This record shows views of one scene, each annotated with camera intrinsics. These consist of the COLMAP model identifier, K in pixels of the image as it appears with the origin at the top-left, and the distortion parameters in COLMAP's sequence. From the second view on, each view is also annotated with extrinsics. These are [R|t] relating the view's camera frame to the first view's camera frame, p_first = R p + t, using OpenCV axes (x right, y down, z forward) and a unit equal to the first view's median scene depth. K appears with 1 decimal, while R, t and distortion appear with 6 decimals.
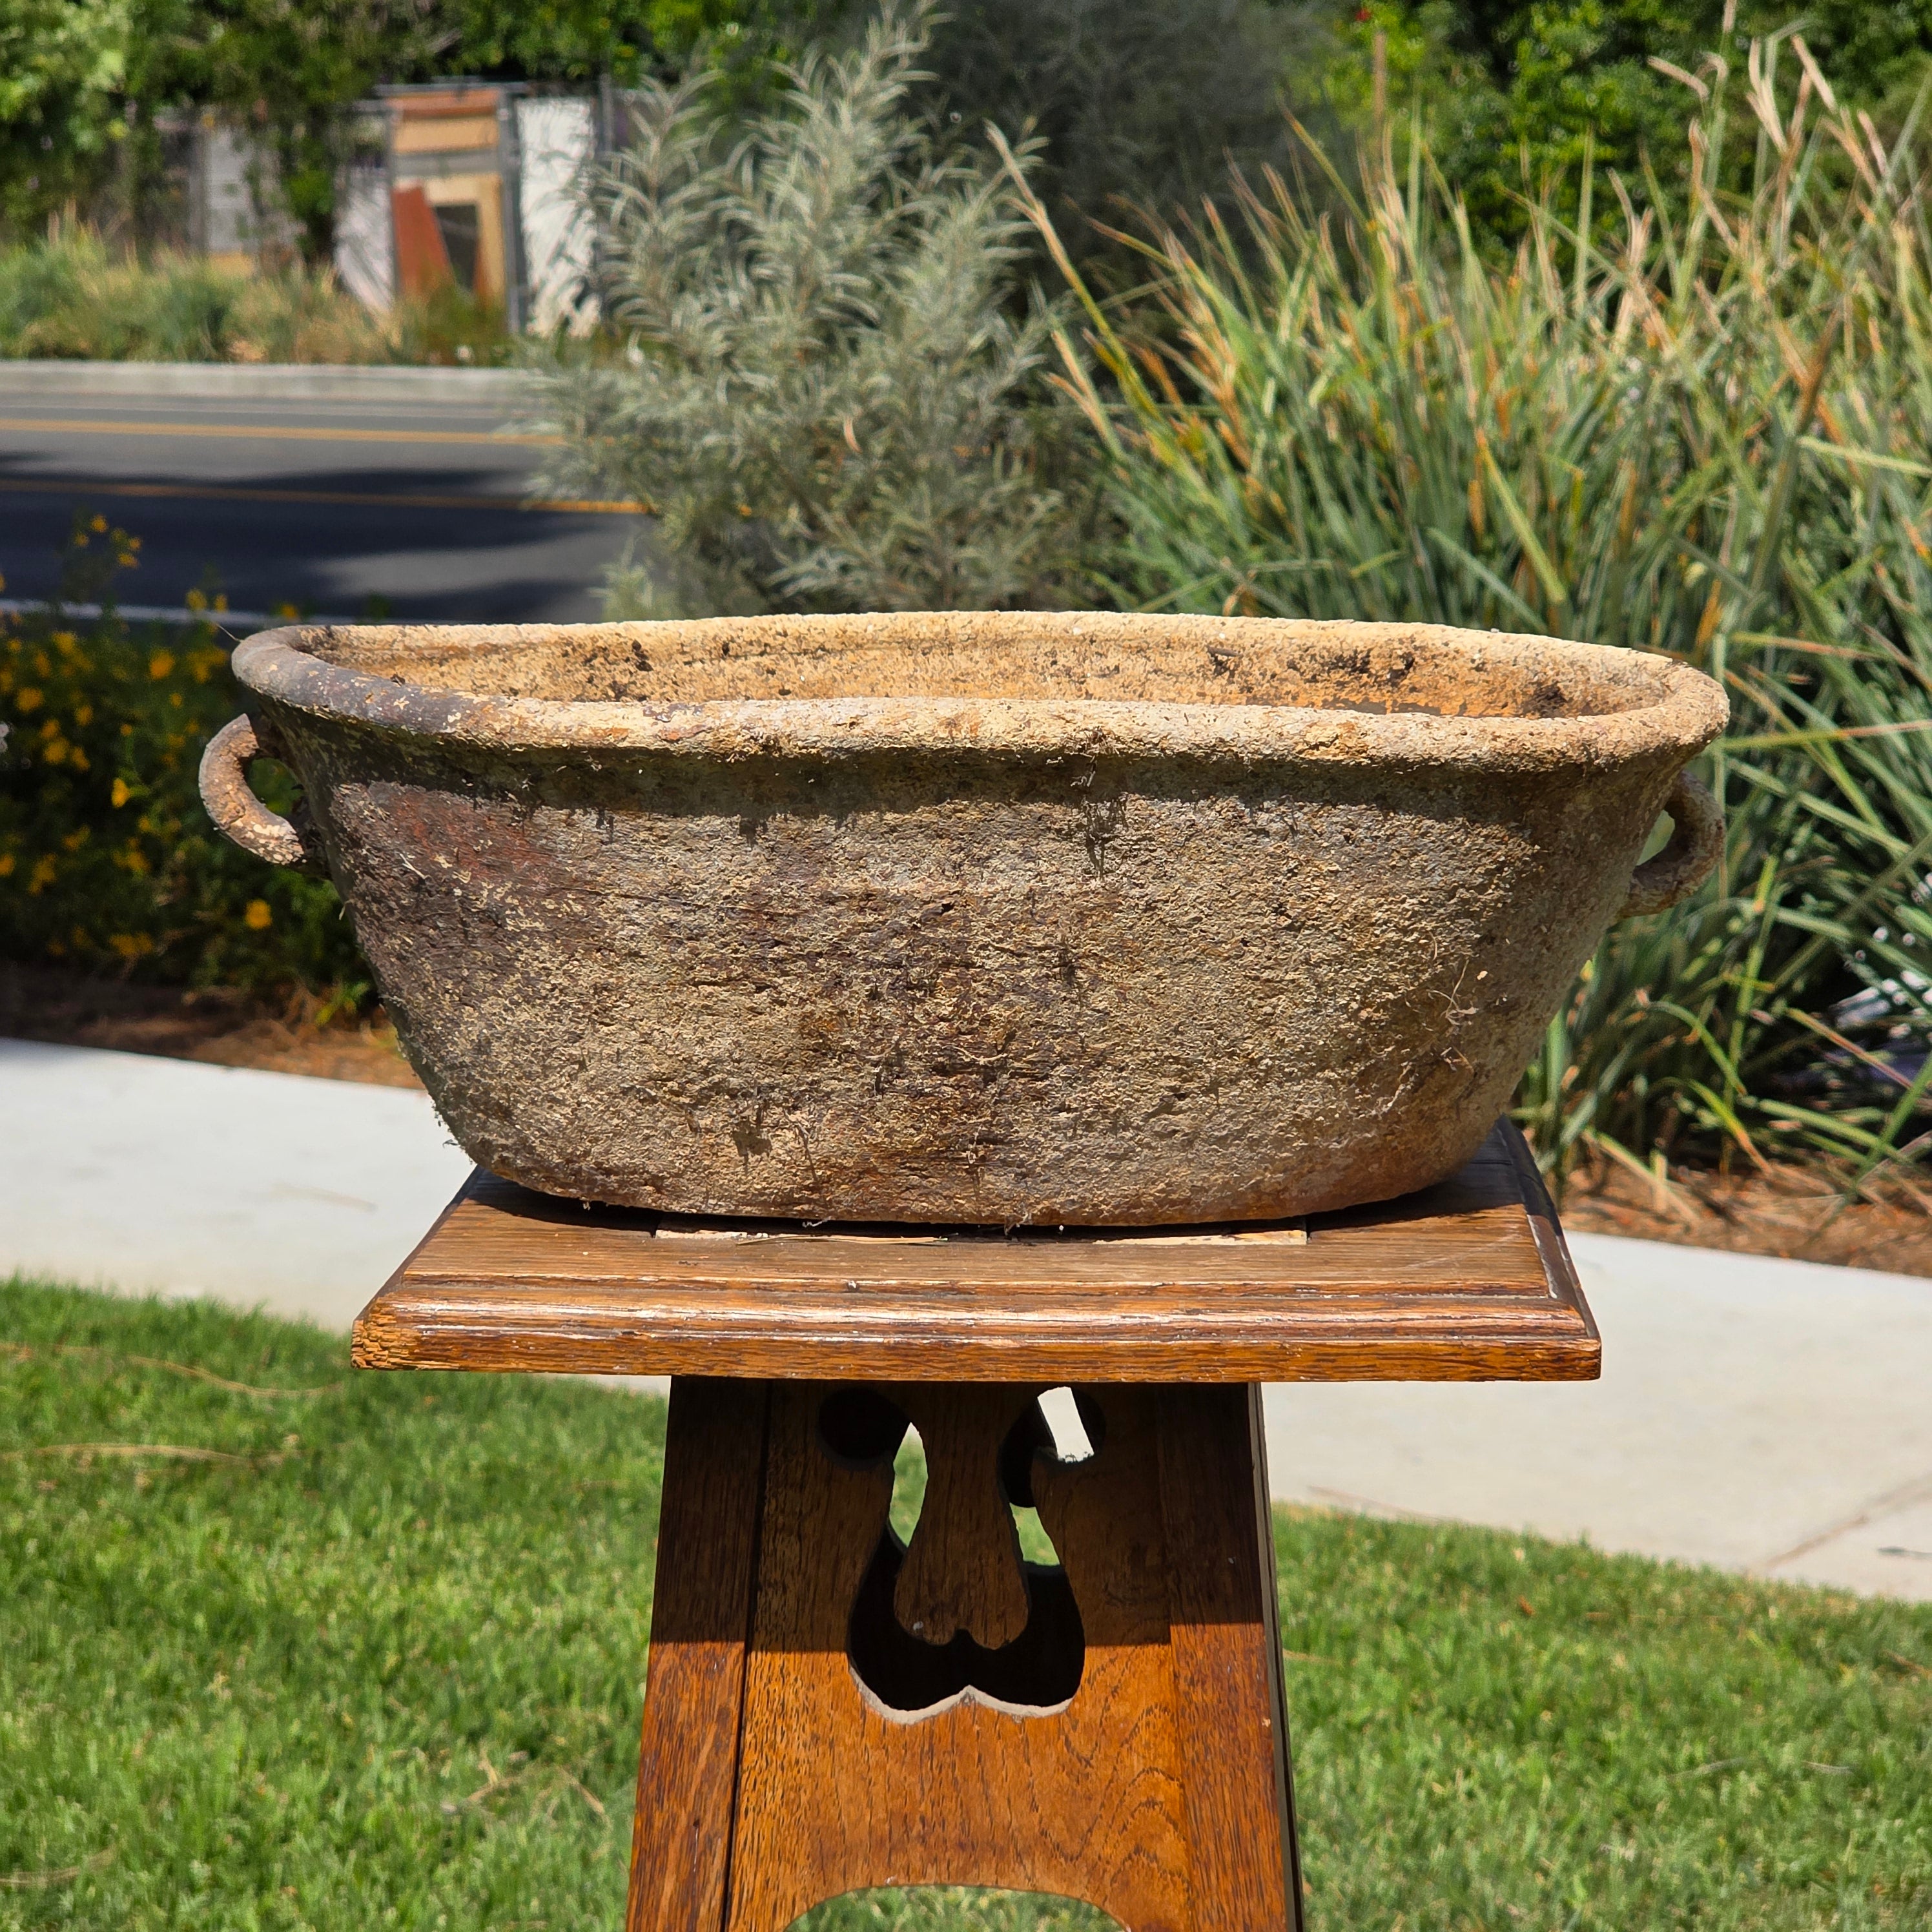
lens RADIAL K [[5509.6, 0, 1070.6], [0, 5509.6, 1010.0], [0, 0, 1]] dist [-0.816226, 15.514336]
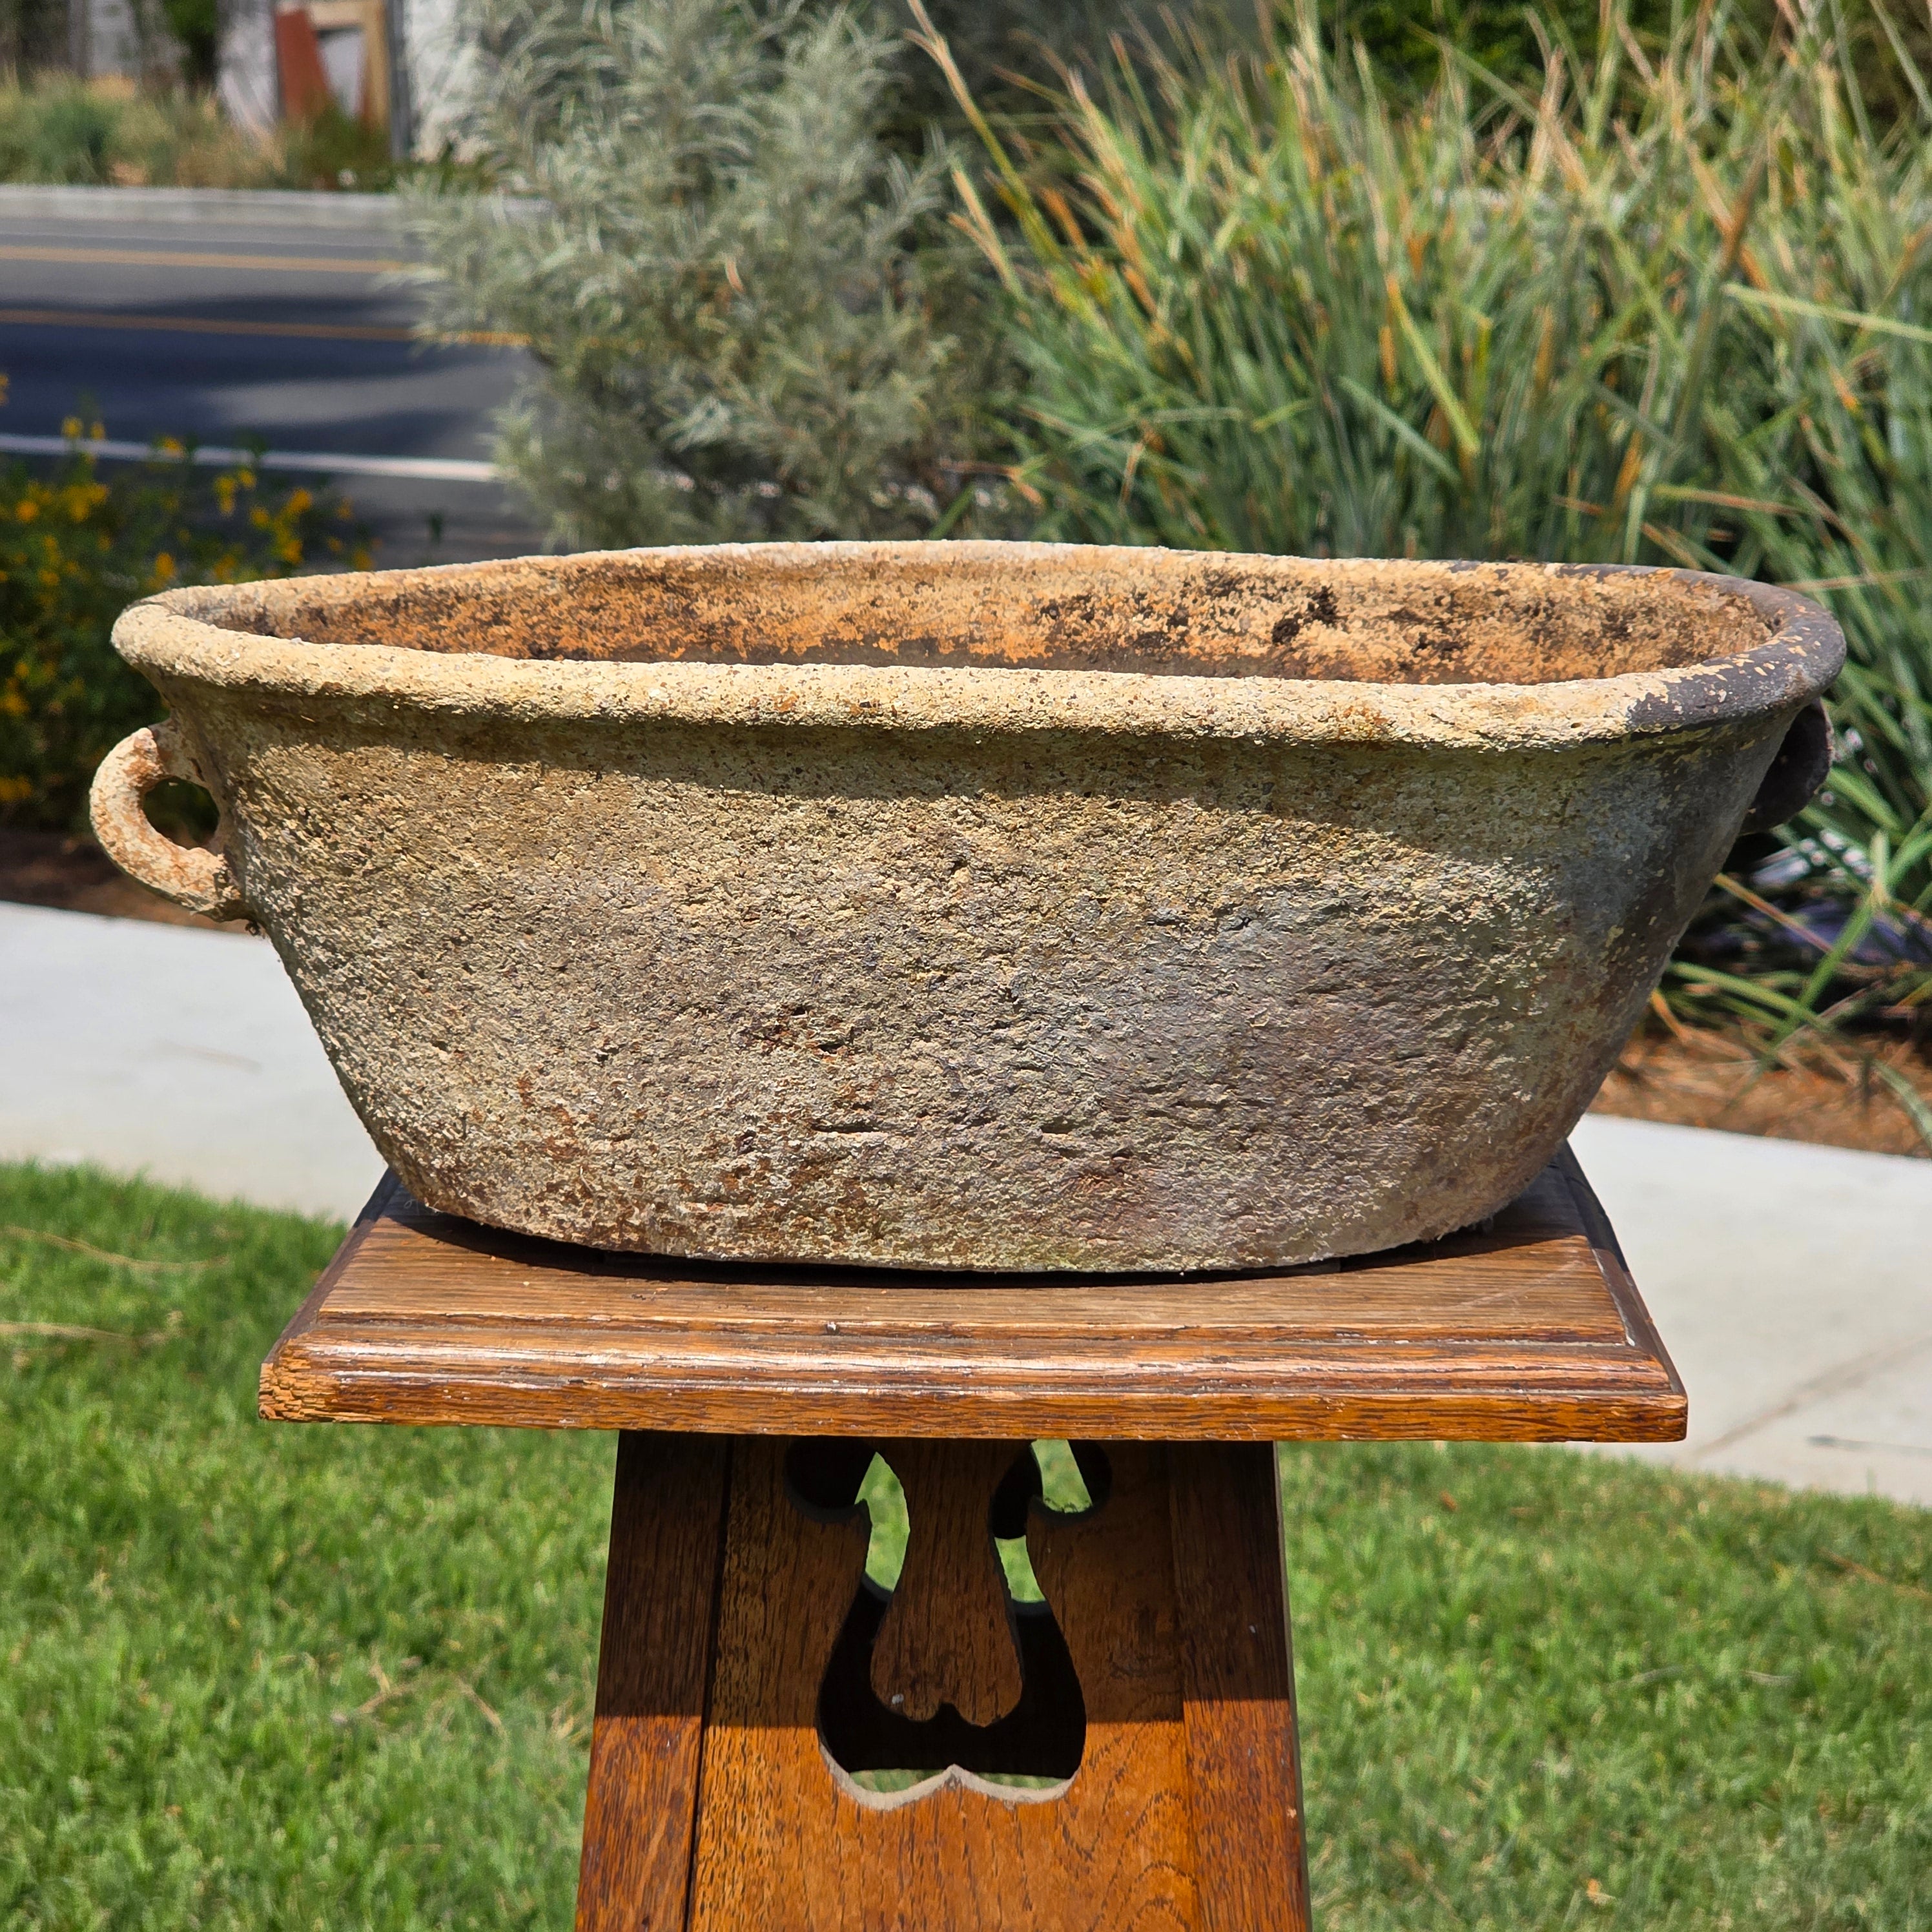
lens RADIAL K [[5263.6, 0, 932.5], [0, 5263.6, 909.1], [0, 0, 1]] dist [-0.525940, 8.704610]
pose [[0.999980, 0.004850, 0.004047, -0.012893], [-0.004941, 0.999731, 0.022674, -0.016825], [-0.003936, -0.022694, 0.999735, 0.077486]]
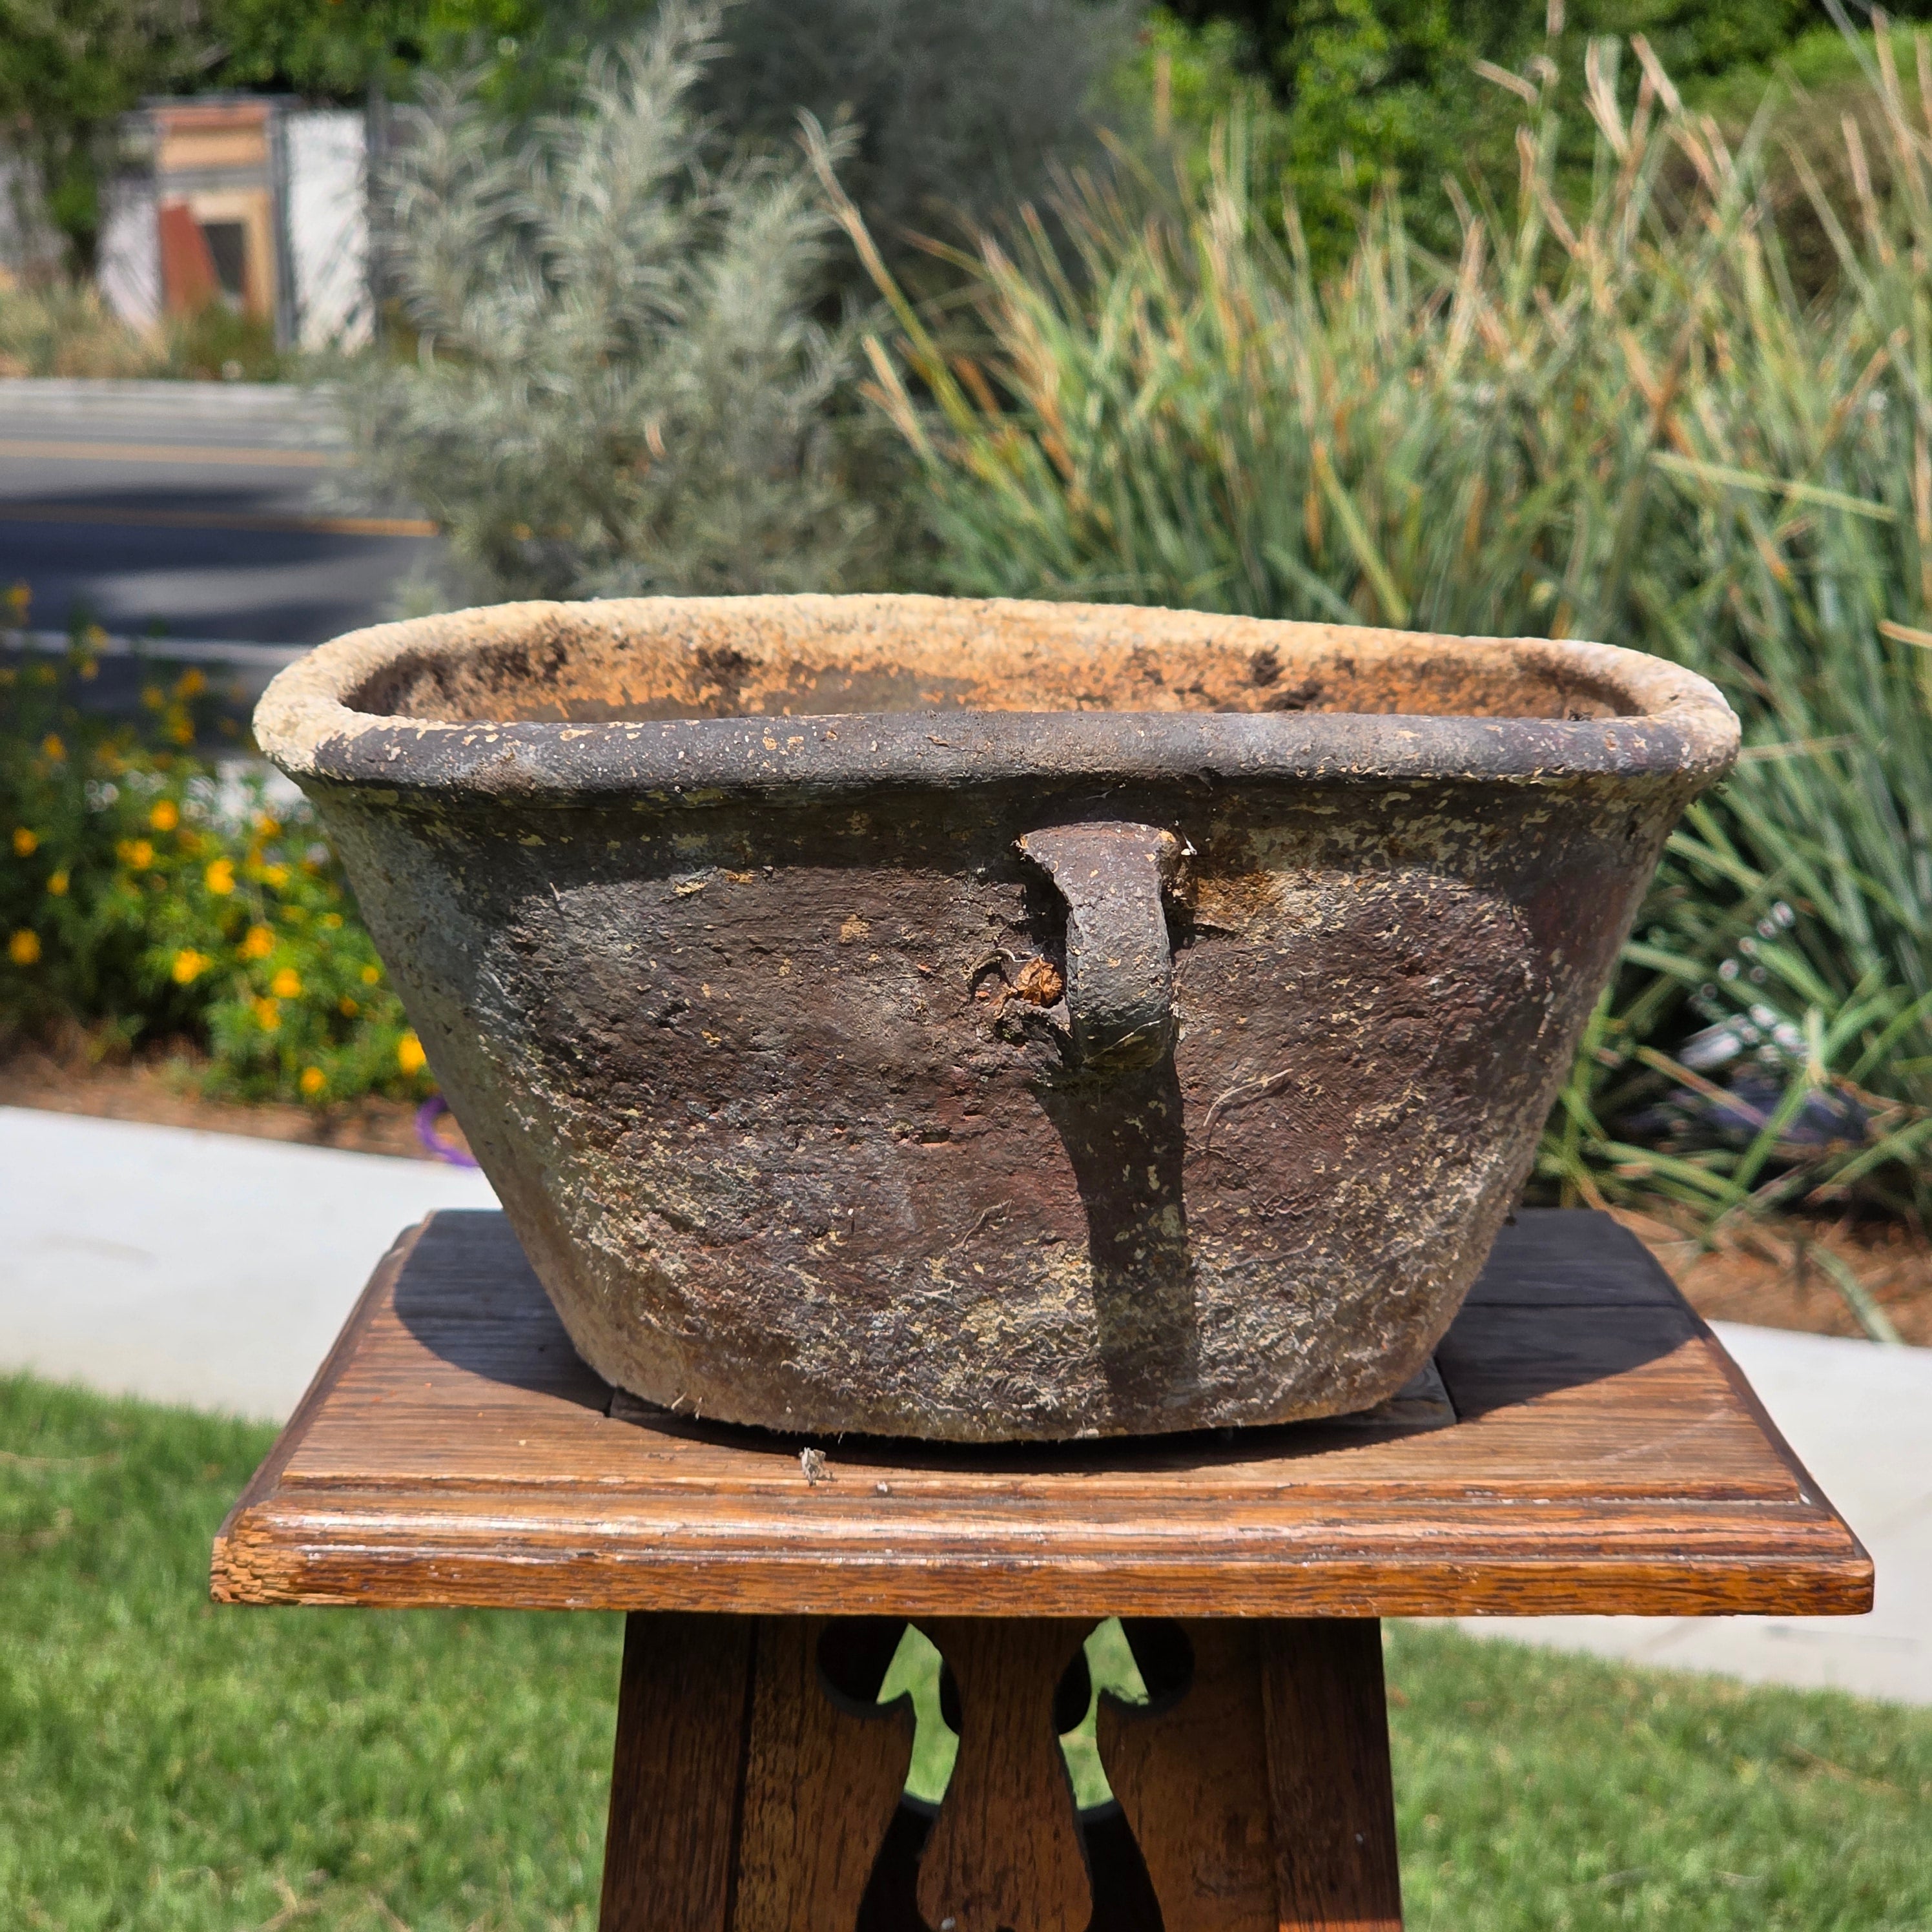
lens RADIAL K [[5050.7, 0, 966.0], [0, 5050.7, 966.0], [0, 0, 1]] dist [-0.005377, 0.668180]
pose [[0.999161, 0.002026, 0.040909, -0.026838], [-0.001624, 0.999950, -0.009867, -0.007055], [-0.040927, 0.009793, 0.999114, 0.142942]]
